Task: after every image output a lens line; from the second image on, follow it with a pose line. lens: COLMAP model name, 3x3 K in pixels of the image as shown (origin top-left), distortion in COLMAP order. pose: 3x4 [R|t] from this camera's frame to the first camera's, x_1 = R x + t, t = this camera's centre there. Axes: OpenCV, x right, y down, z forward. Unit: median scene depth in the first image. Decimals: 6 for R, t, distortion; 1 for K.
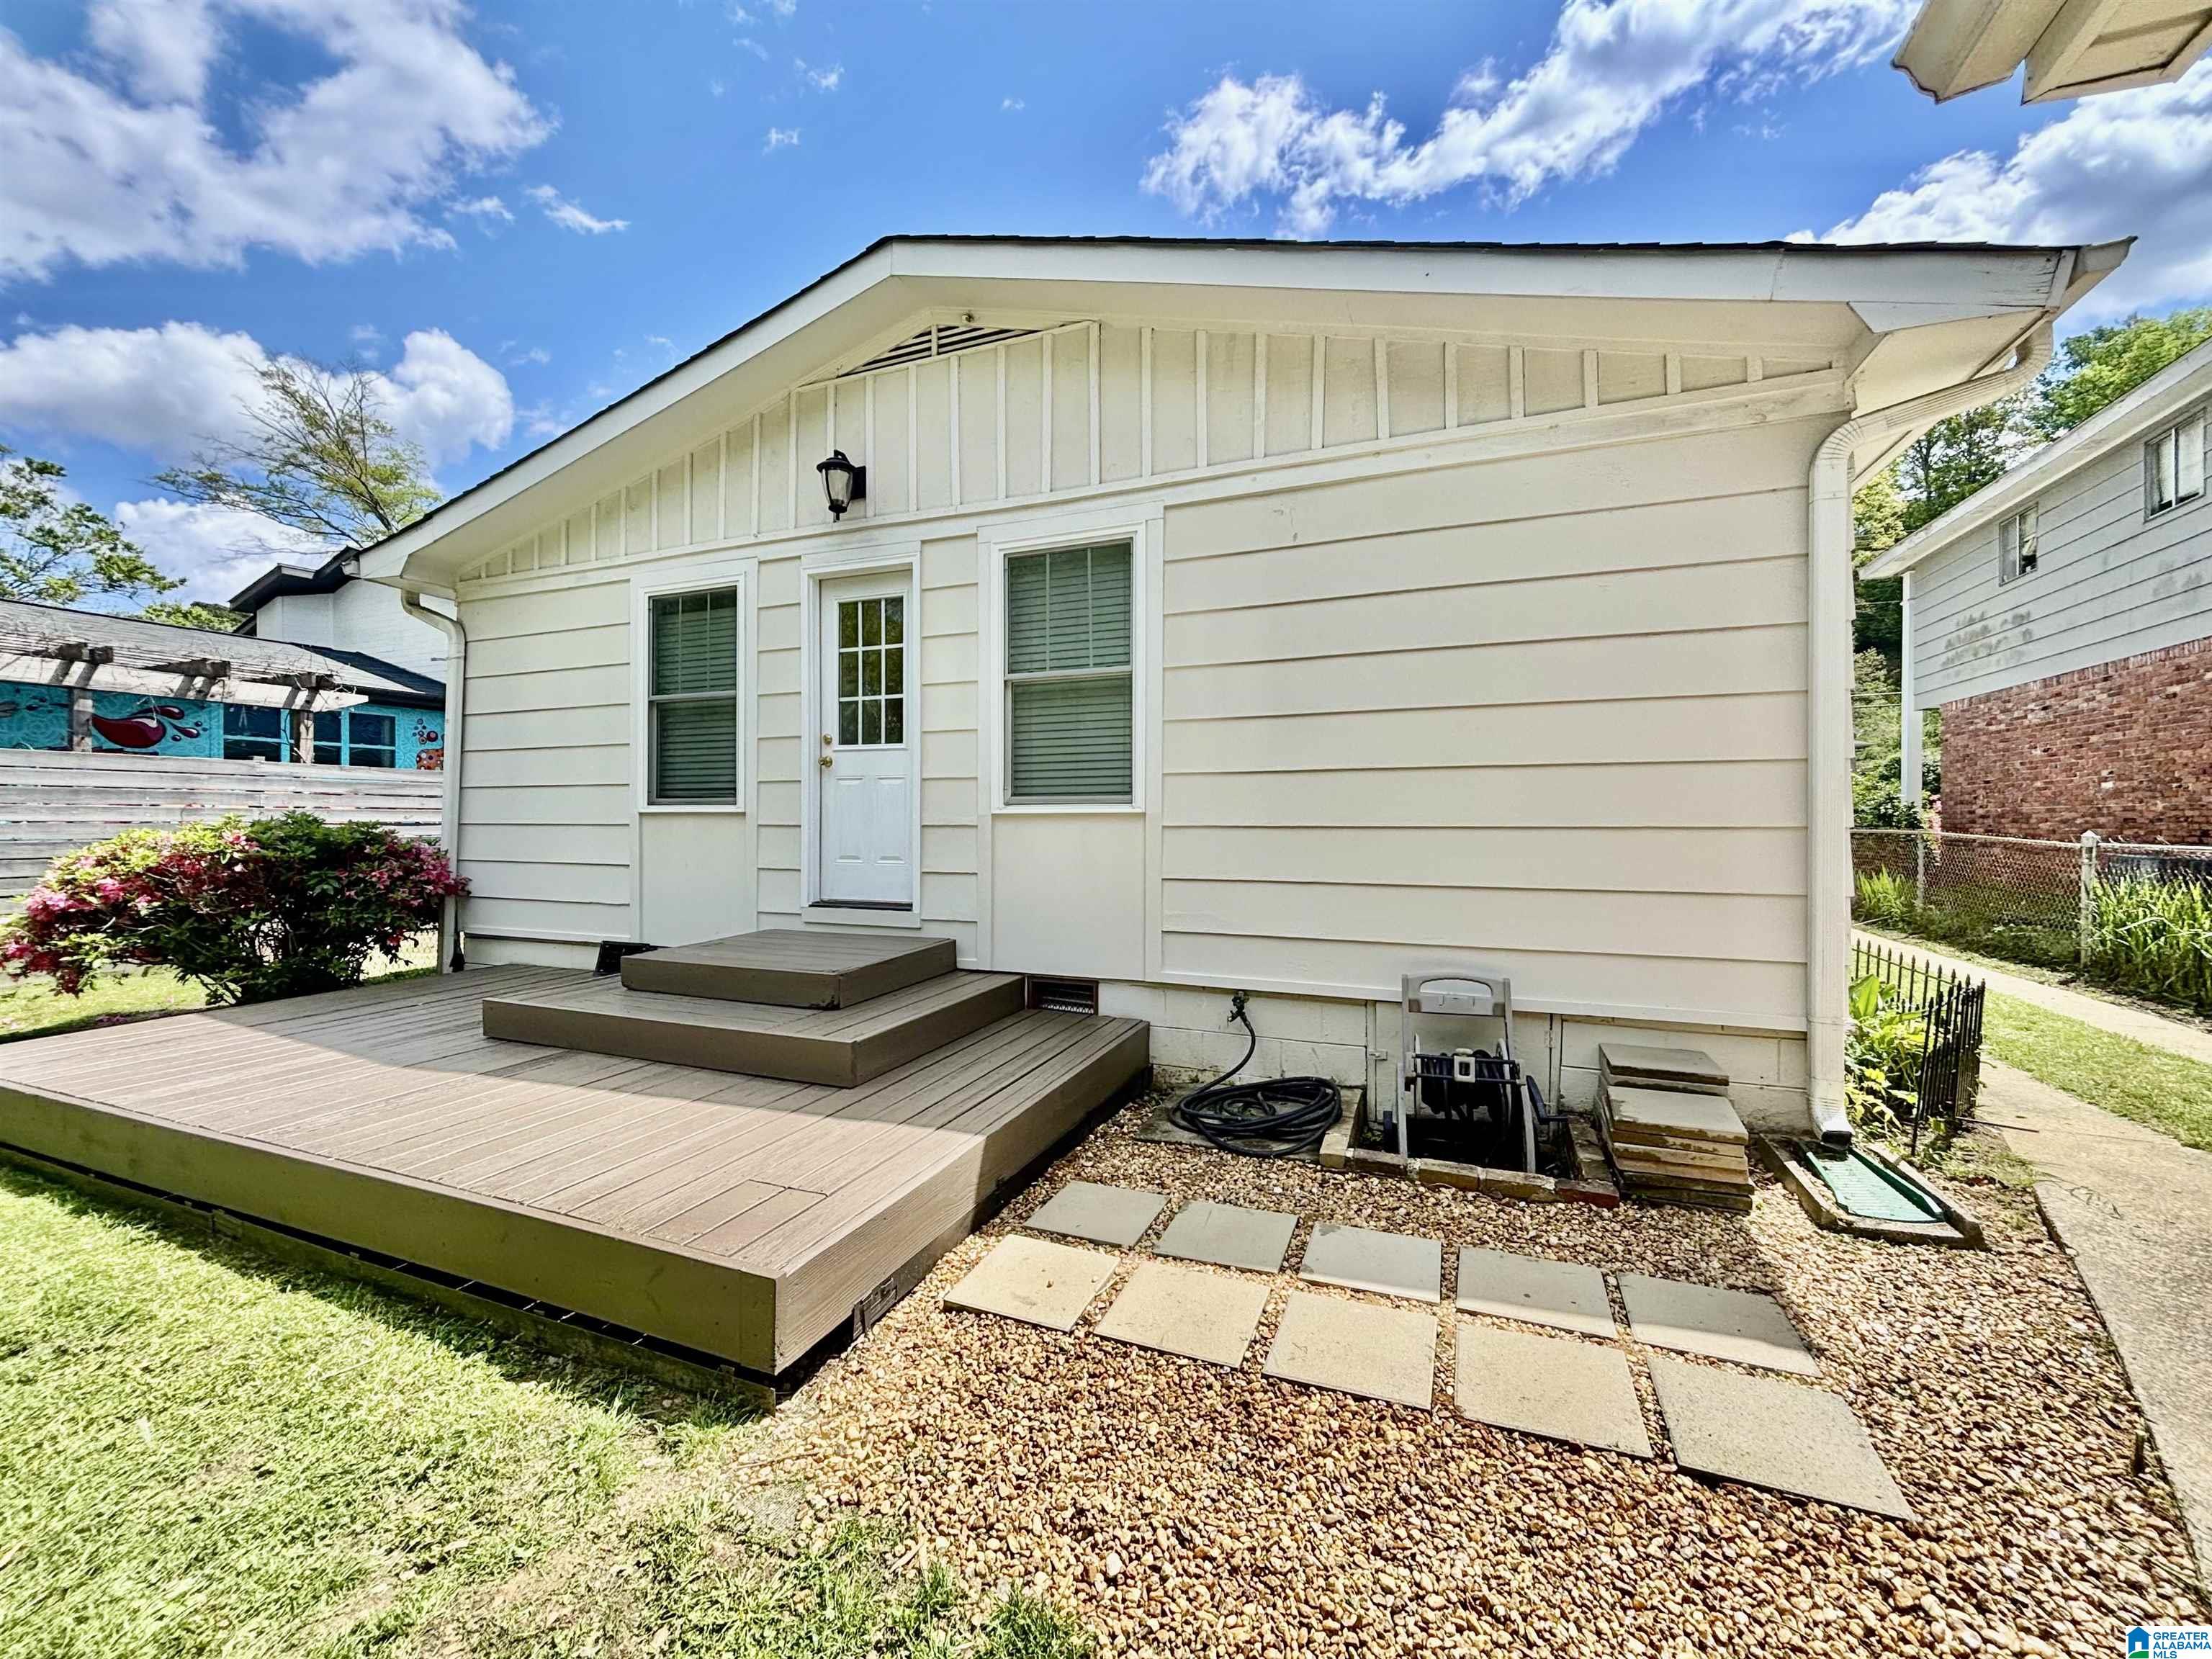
lens RADIAL K [[885.0, 0, 1106.0], [0, 885.0, 829.5], [0, 0, 1]] dist [-0.000202, -0.000319]
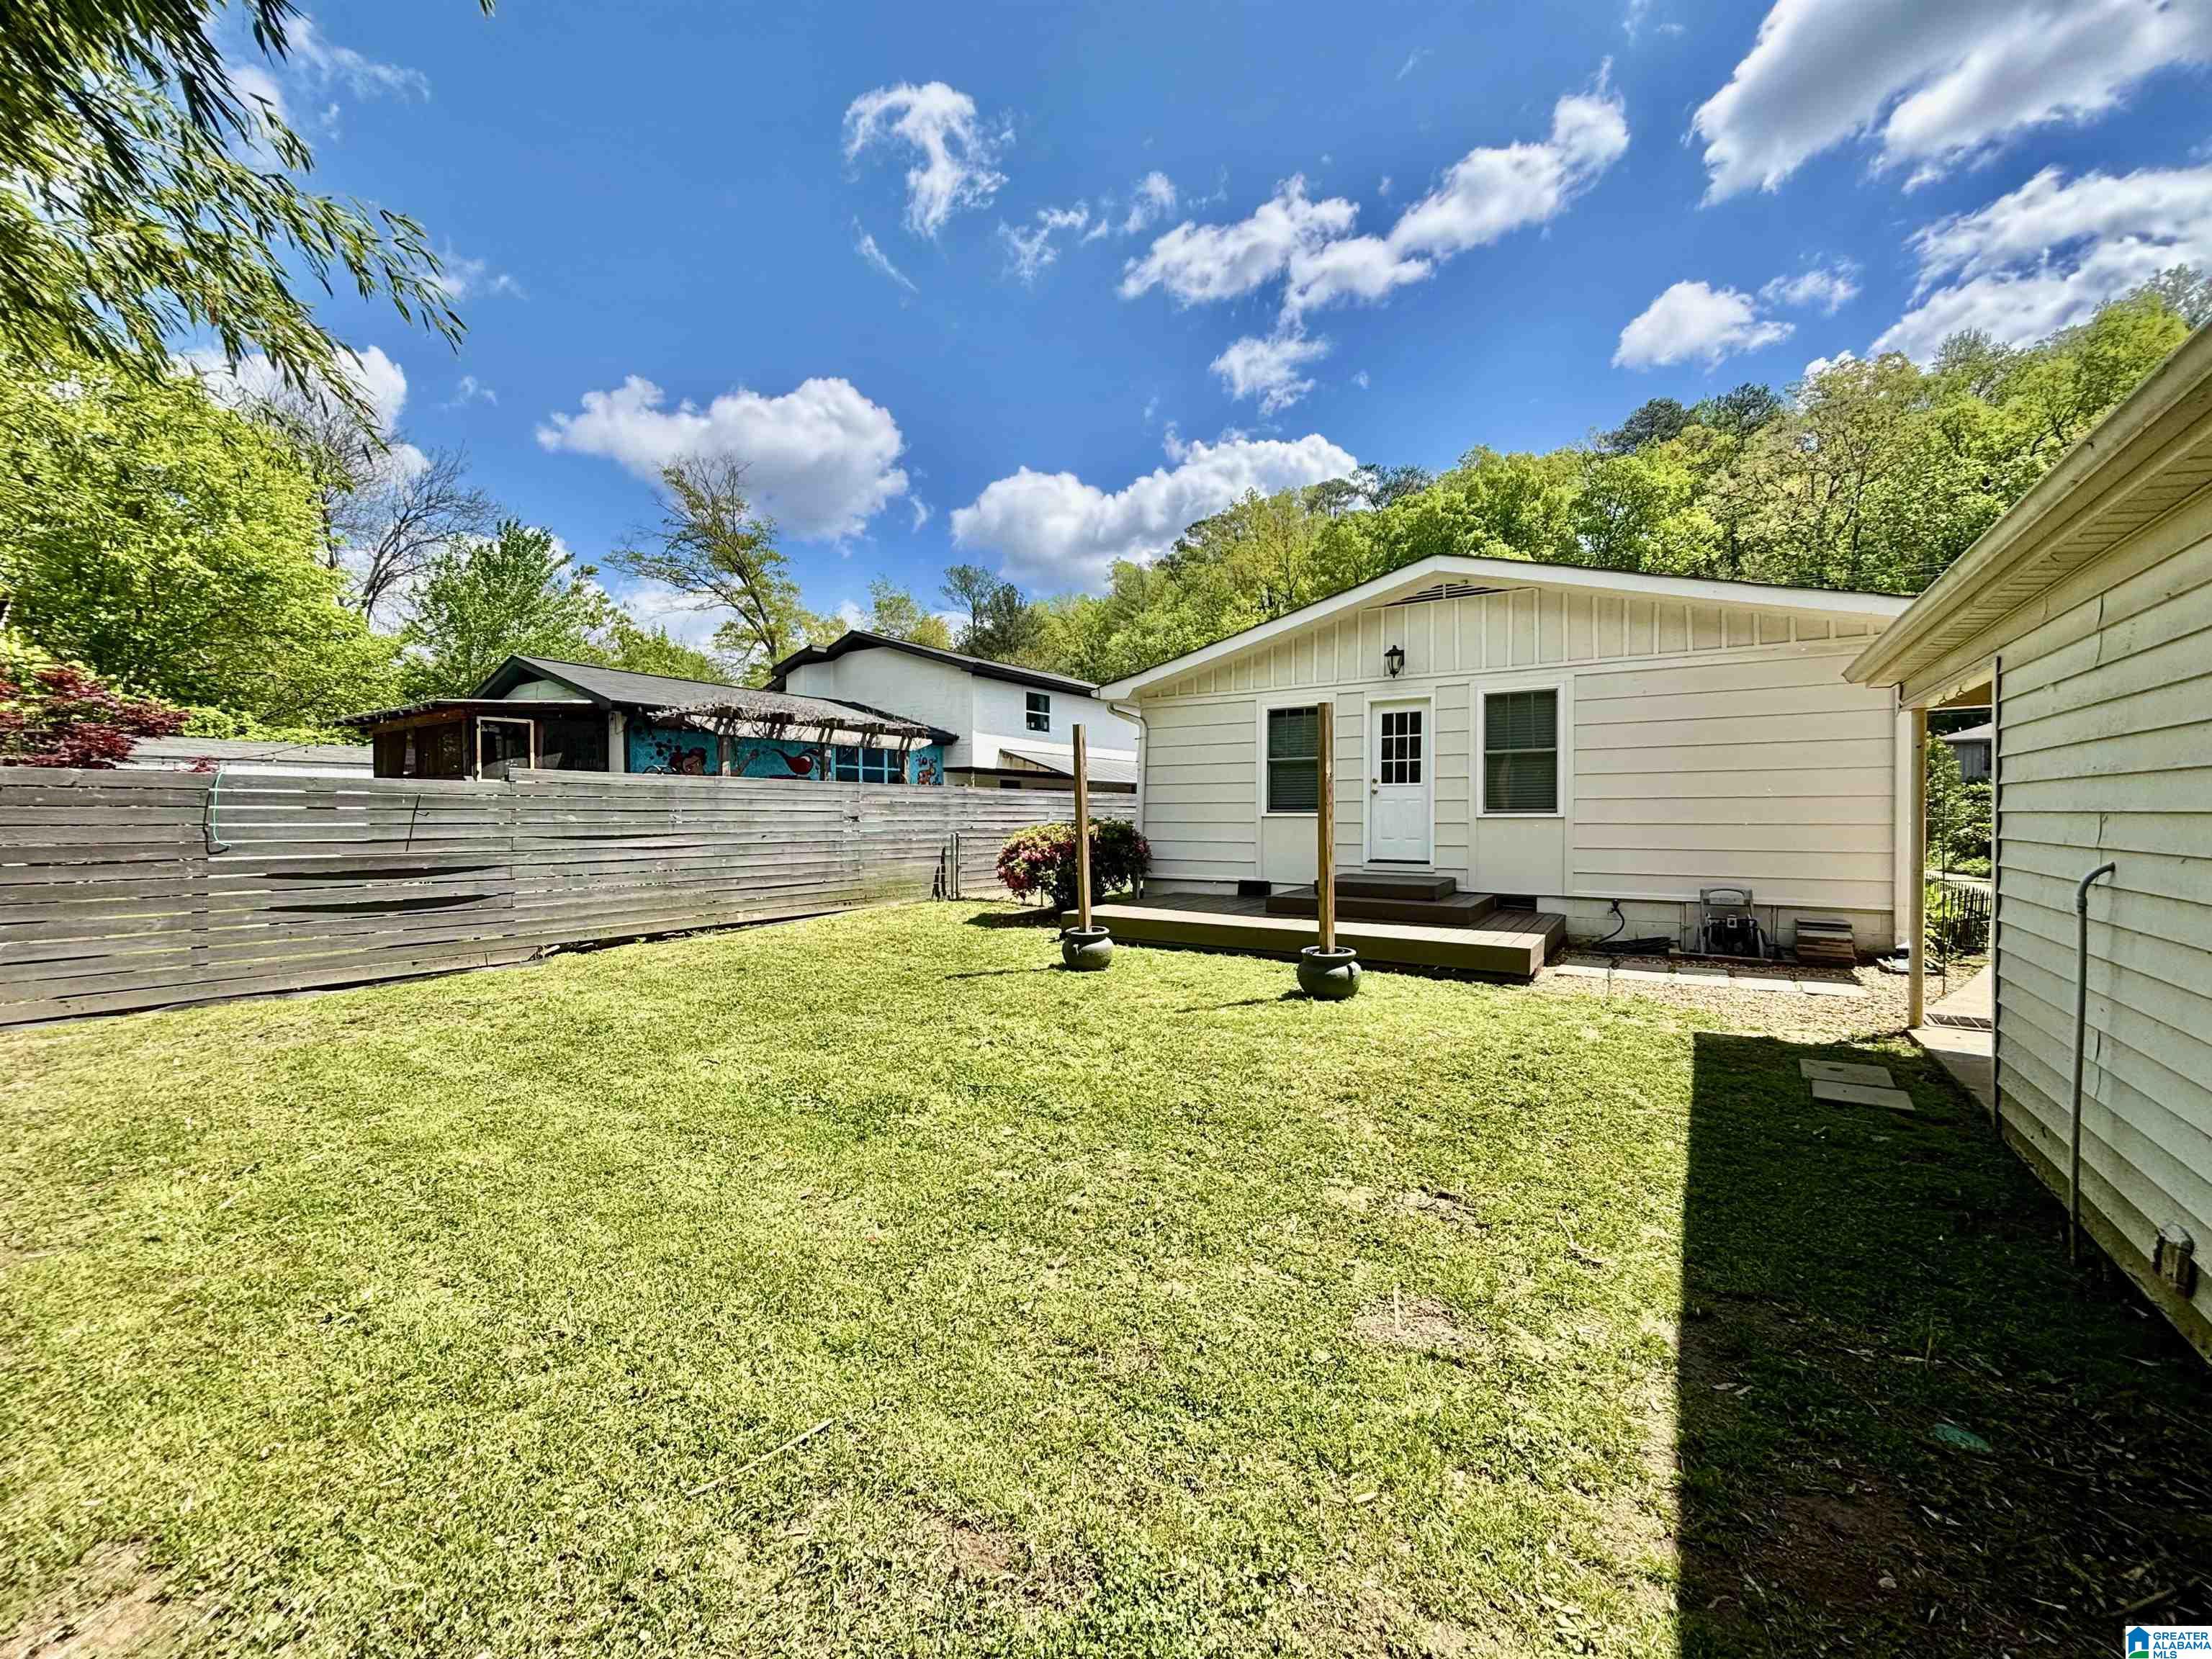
lens RADIAL K [[885.0, 0, 1106.0], [0, 885.0, 829.5], [0, 0, 1]] dist [-0.000202, -0.000319]
pose [[0.979370, 0.001974, -0.202067, -0.523565], [-0.001162, 0.999991, 0.004136, 0.002537], [0.202074, -0.003816, 0.979363, -1.146040]]
